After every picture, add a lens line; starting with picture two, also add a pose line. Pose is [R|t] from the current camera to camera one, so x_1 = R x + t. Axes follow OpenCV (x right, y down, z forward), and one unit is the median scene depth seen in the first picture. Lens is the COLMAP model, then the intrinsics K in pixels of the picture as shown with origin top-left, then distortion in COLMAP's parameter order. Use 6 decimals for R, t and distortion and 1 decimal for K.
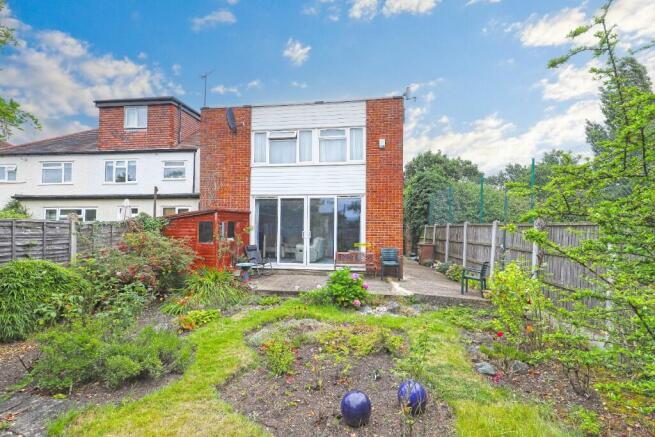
lens RADIAL K [[312.4, 0, 326.6], [0, 312.4, 220.5], [0, 0, 1]] dist [0.009100, 0.002090]
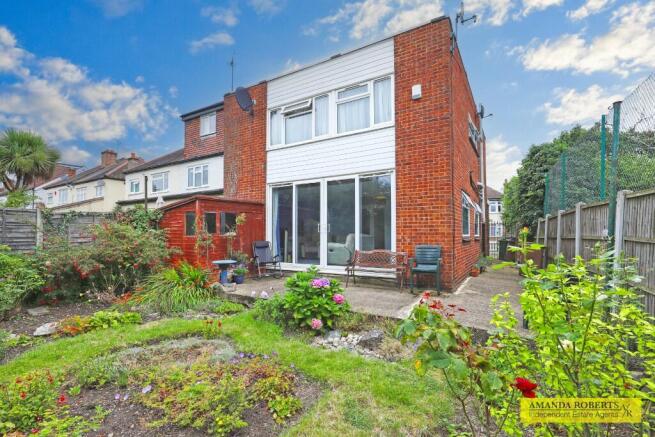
lens RADIAL K [[312.4, 0, 328.6], [0, 312.4, 223.9], [0, 0, 1]] dist [0.009100, 0.002090]
pose [[0.915403, -0.021898, -0.401943, 0.260241], [0.014422, 0.999662, -0.021618, 0.051256], [0.402281, 0.013992, 0.915409, 0.291801]]
